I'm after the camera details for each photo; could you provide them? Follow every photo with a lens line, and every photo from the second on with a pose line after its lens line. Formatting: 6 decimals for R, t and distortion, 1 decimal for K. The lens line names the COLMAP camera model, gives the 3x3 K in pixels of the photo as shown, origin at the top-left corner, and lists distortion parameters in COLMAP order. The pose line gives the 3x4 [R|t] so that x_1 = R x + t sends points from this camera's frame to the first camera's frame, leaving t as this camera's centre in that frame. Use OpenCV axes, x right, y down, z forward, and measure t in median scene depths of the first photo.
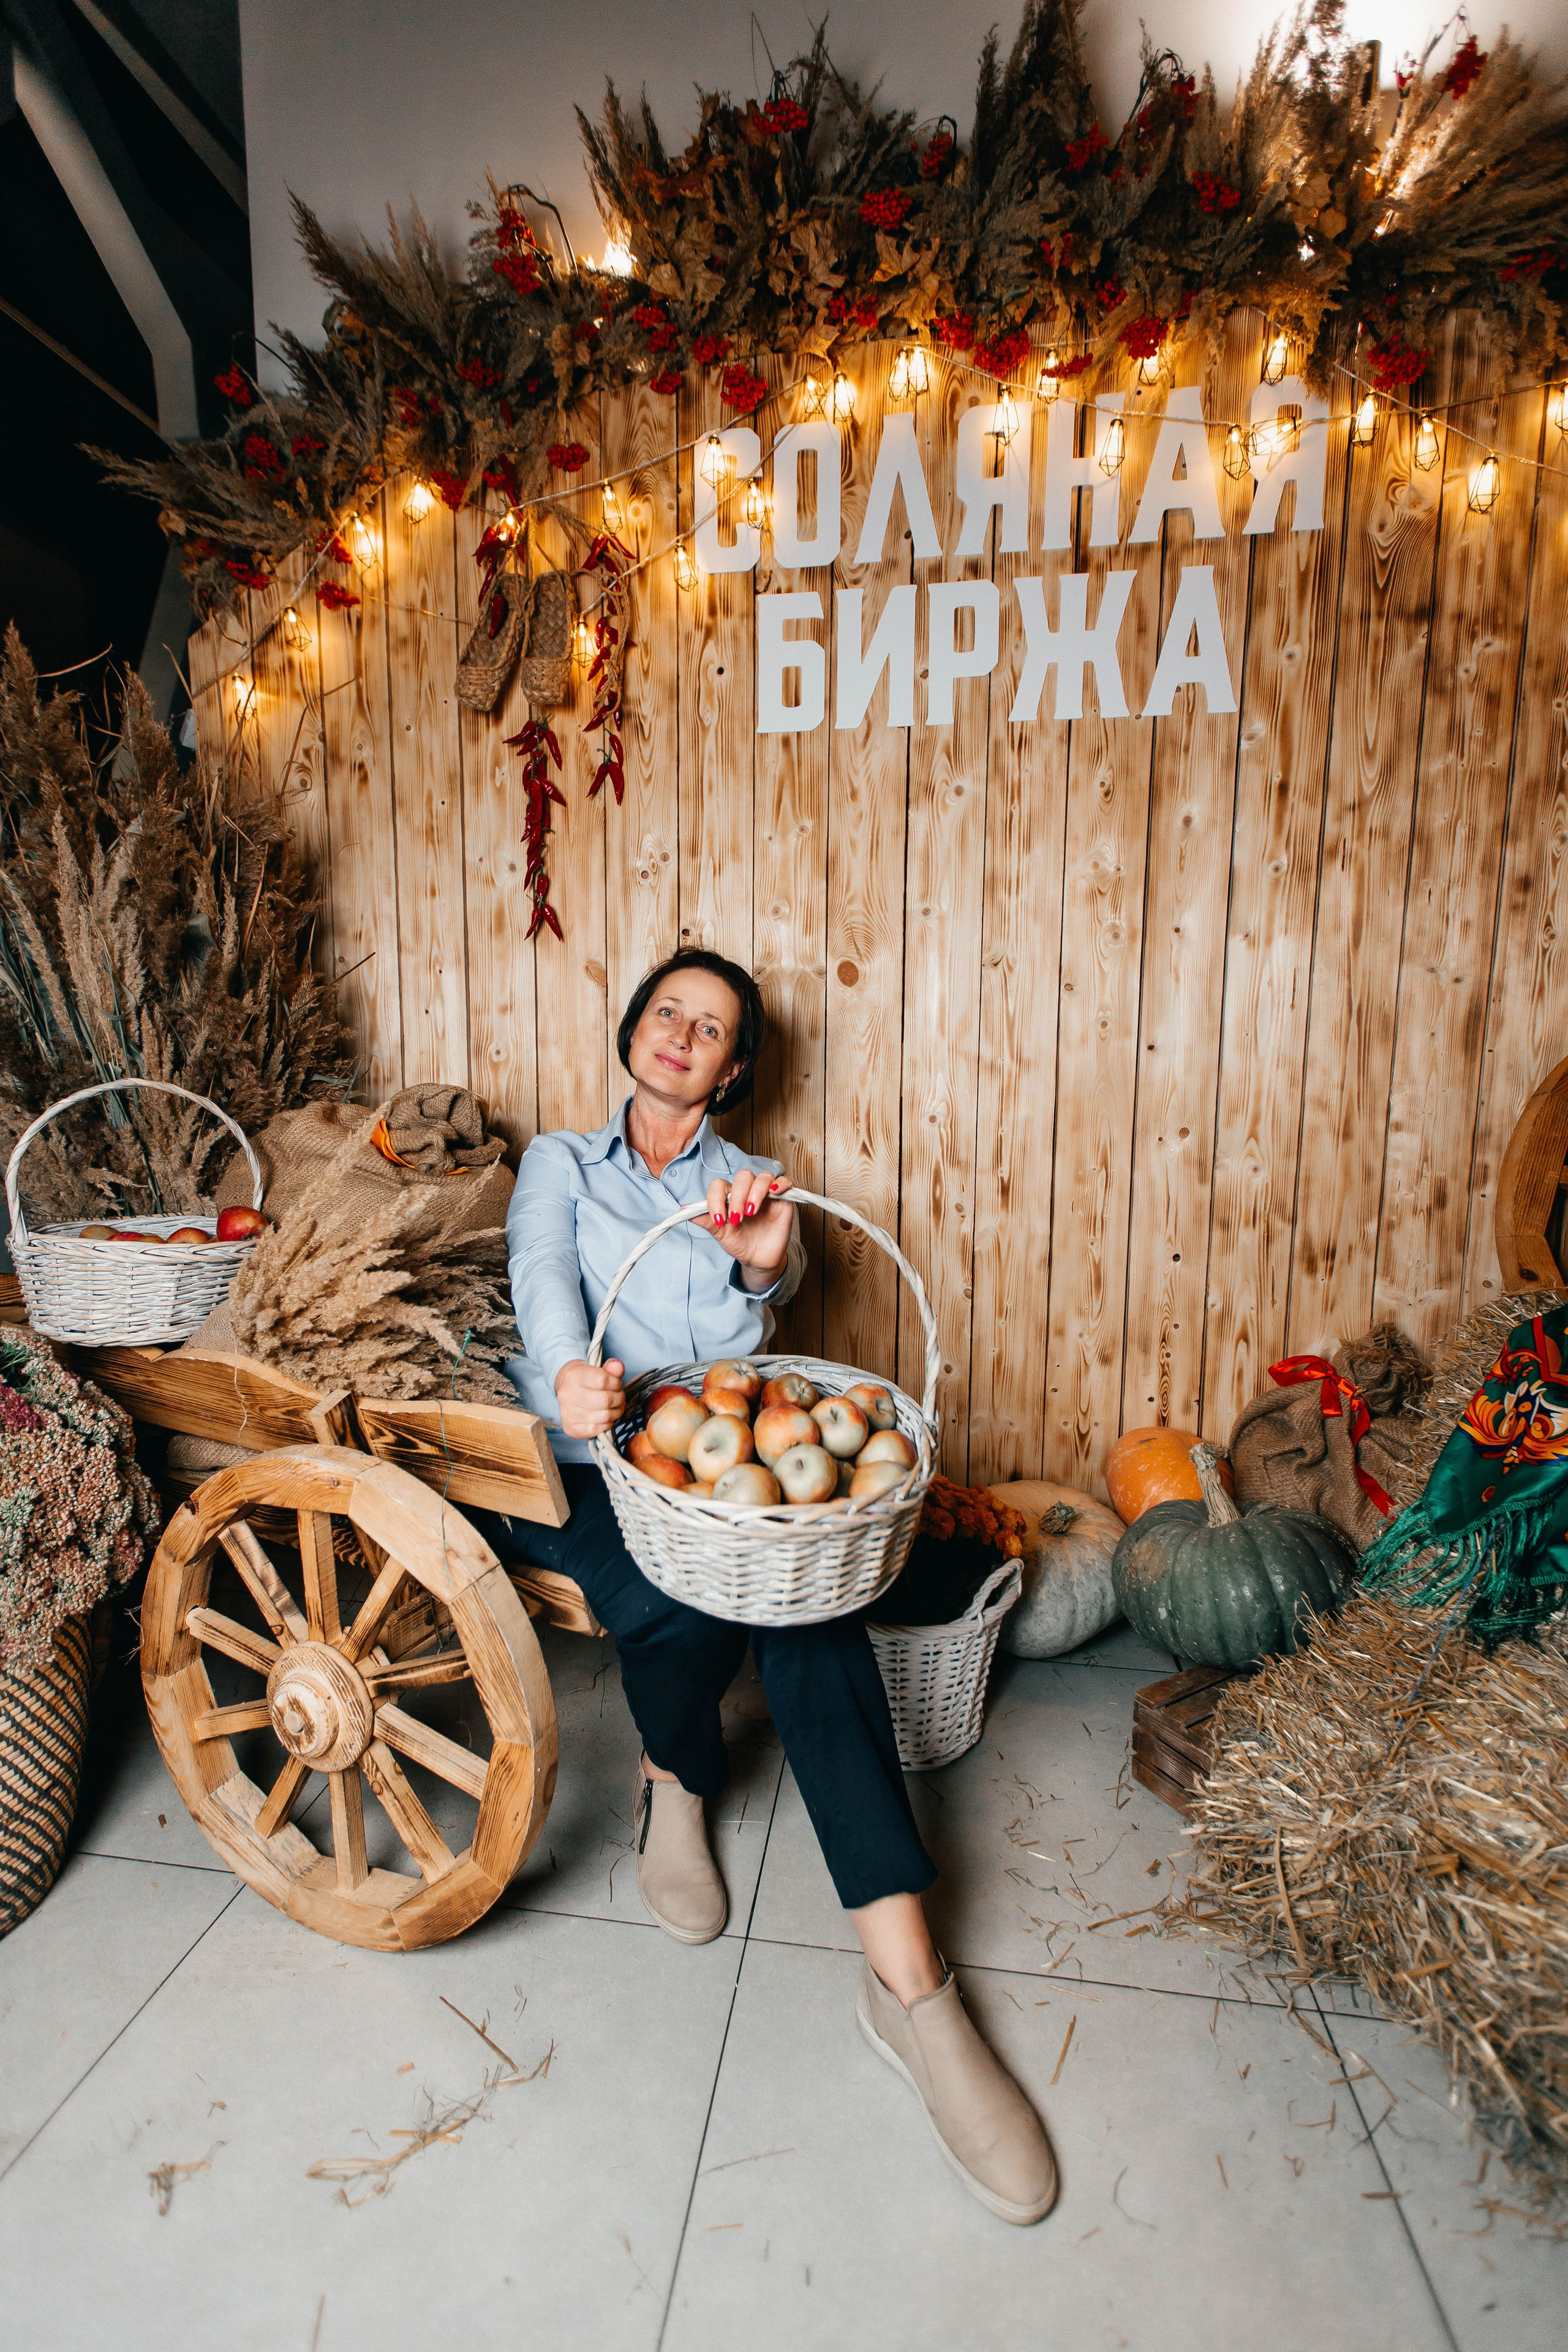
lens RADIAL K [[1041.2, 0, 780.0], [0, 1041.2, 1181.5], [0, 0, 1]] dist [0.010002, -0.006040]
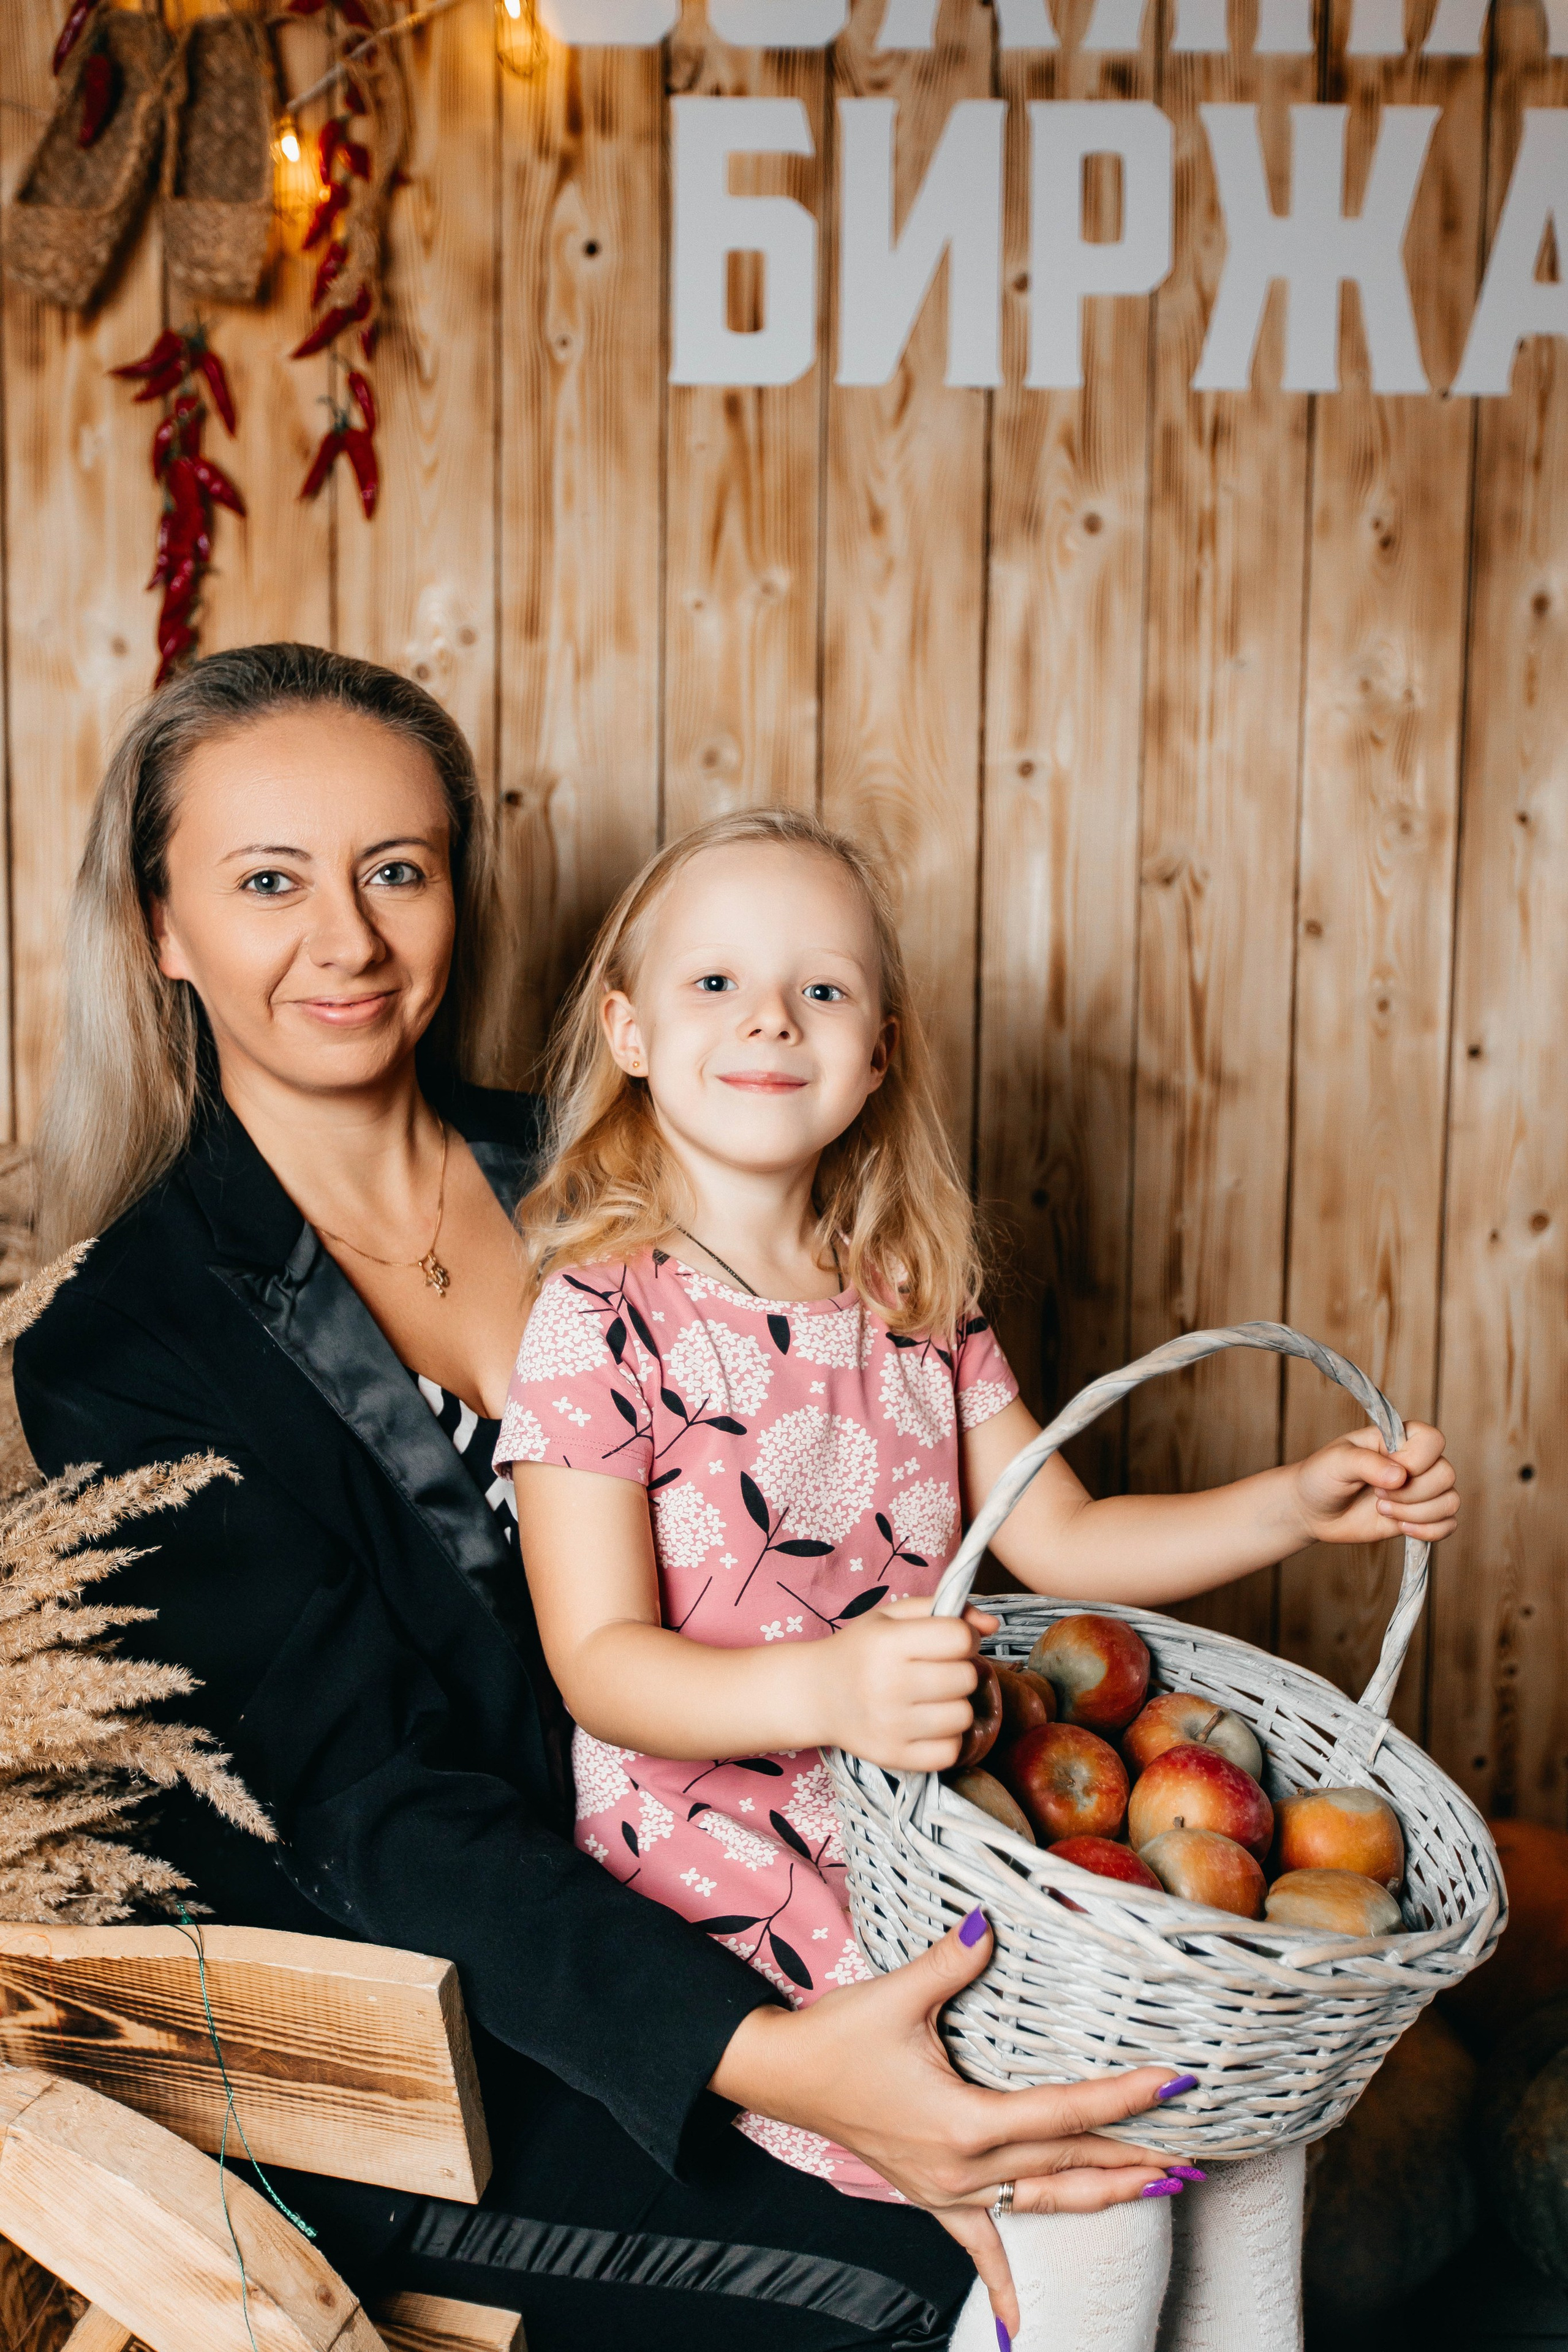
lens RADIAL K [[2166.3, 0, 783.6], [0, 2166.3, 1176.6], [0, 0, 1]] dist [0.002752, 0.000000]
pose [[0.986277, -0.008803, 0.164861, -0.143129], [0.014073, 0.999426, -0.030828, -0.043228], [-0.164495, 0.032725, 0.985835, 0.040317]]
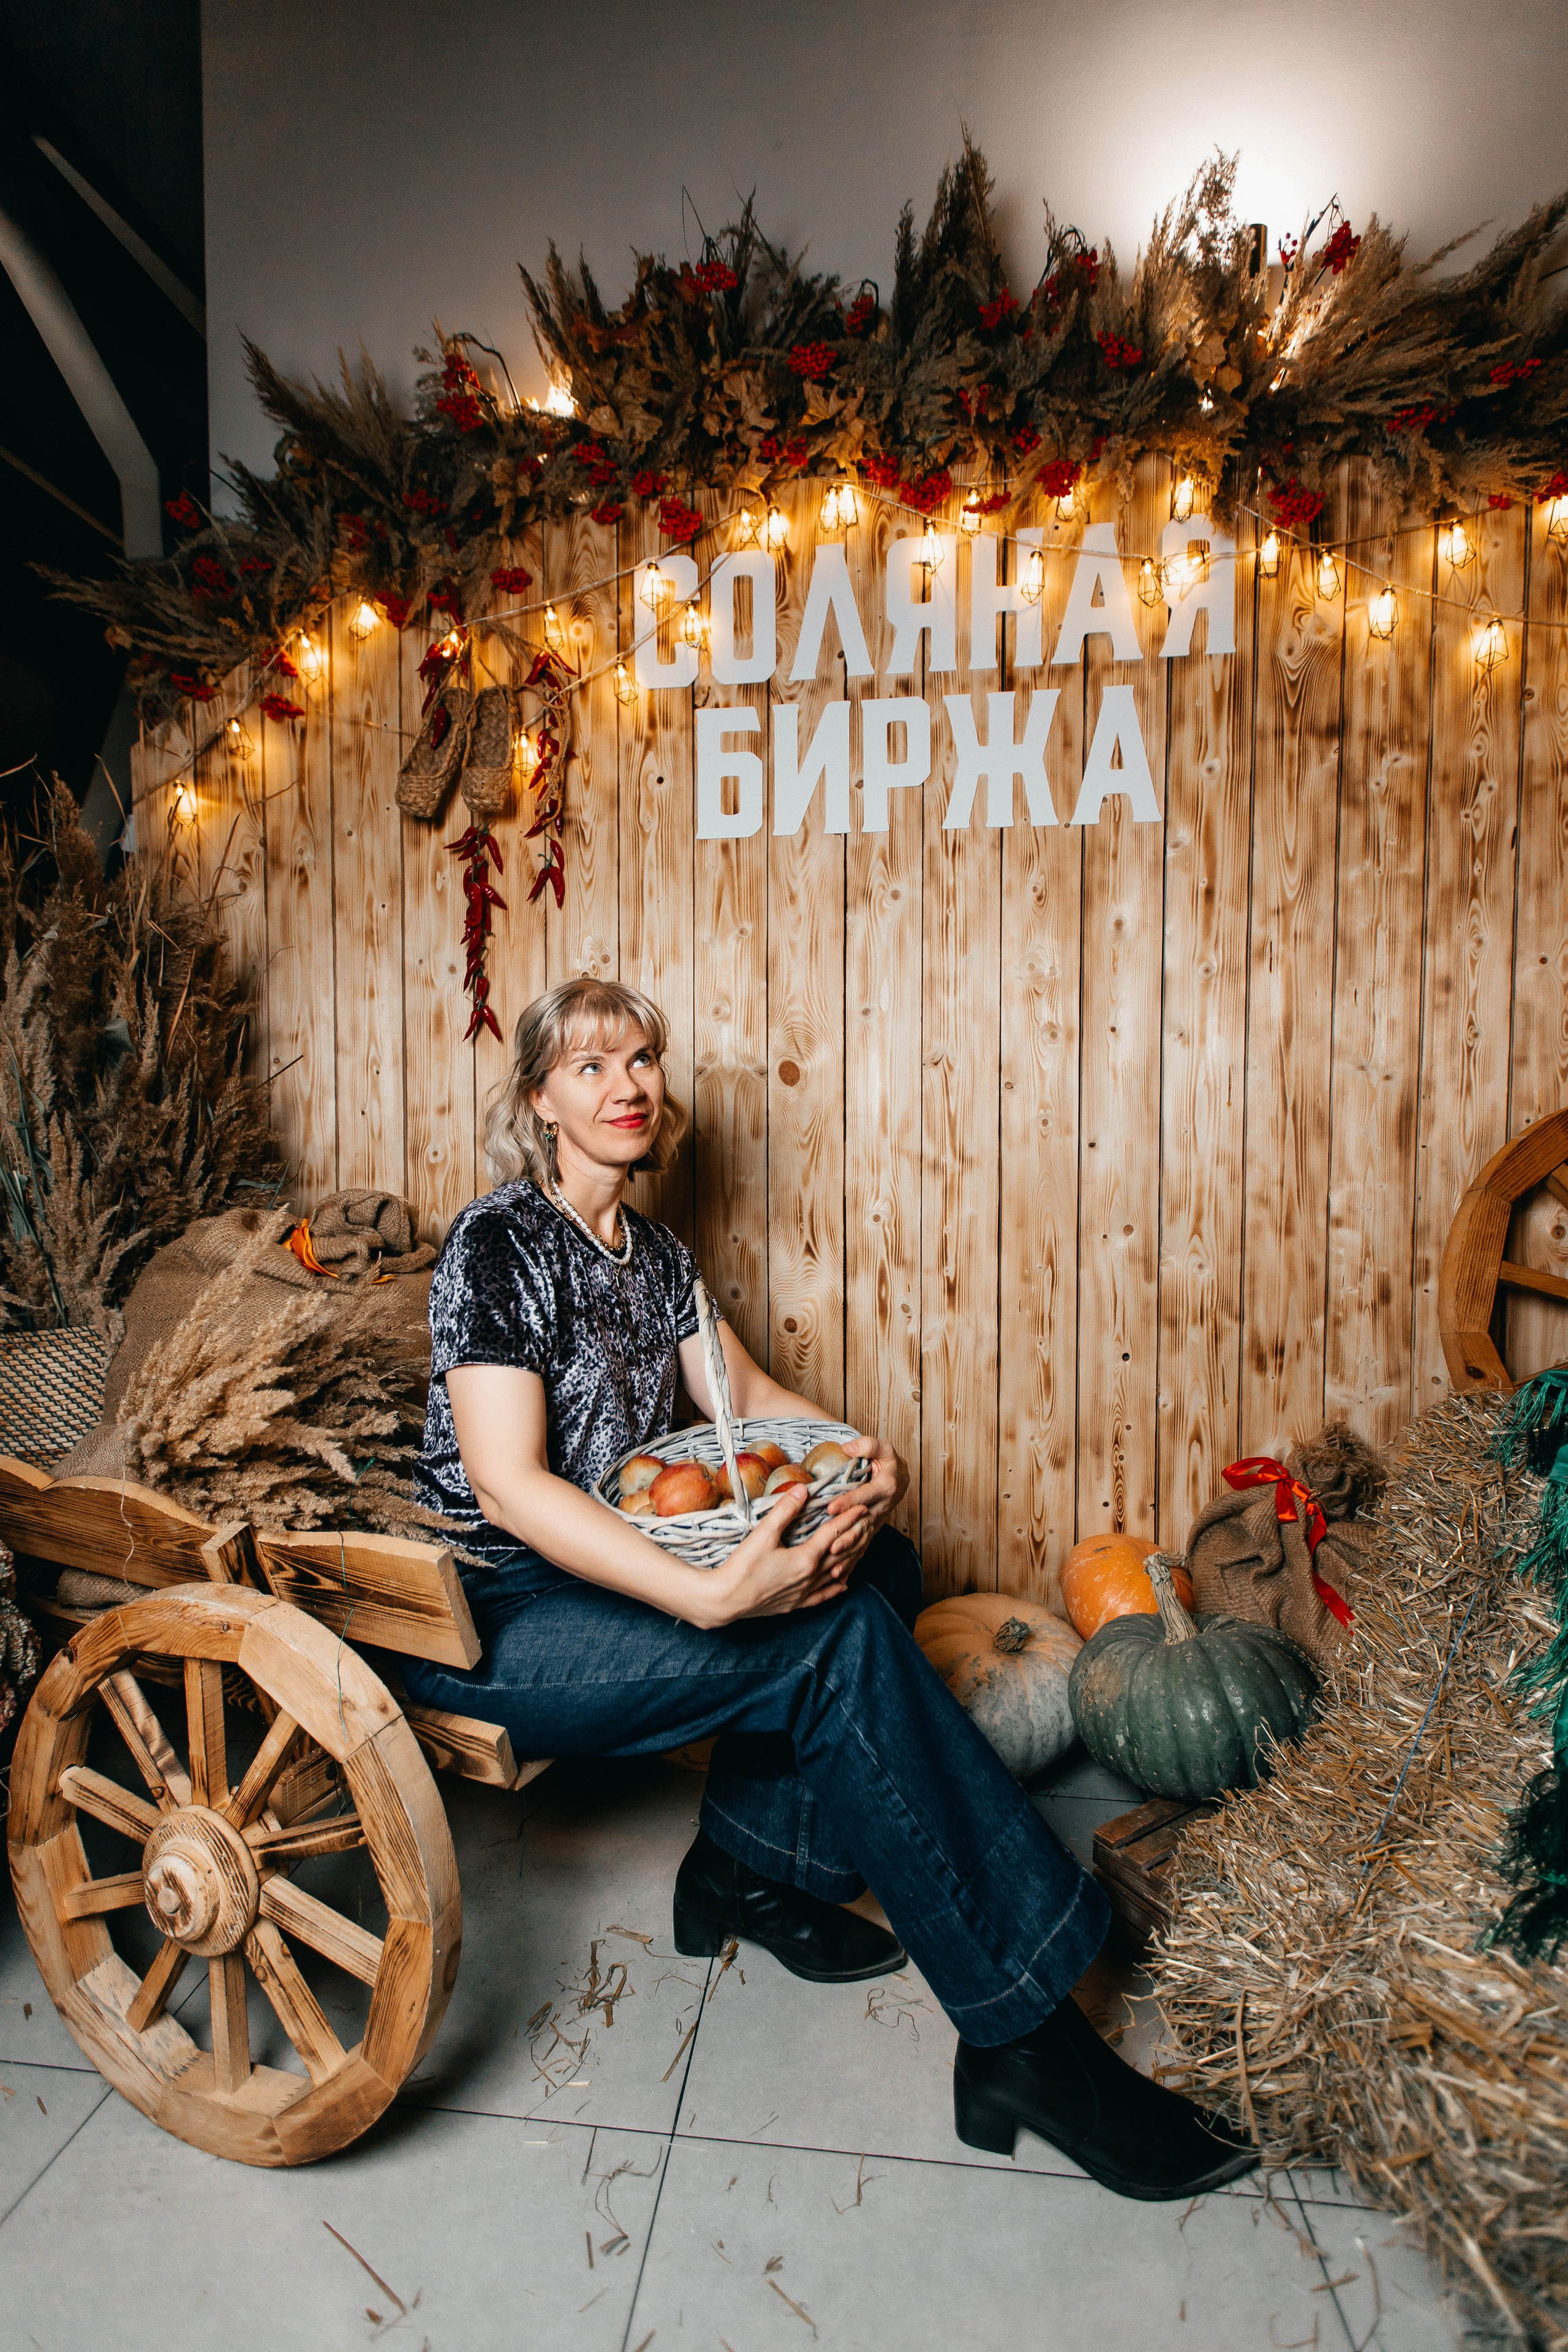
lens RADIAL K [[1041.2, 0, 778.8], [0, 1041.2, 1180.0], [0, 0, 1]] dist [0.010002, -0.006040]
pose [[0.999465, -0.008284, 0.031629, 0.024285], [0.010950, 0.996314, -0.085084, -0.013496], [-0.030808, 0.085385, 0.995872, 0.016848]]
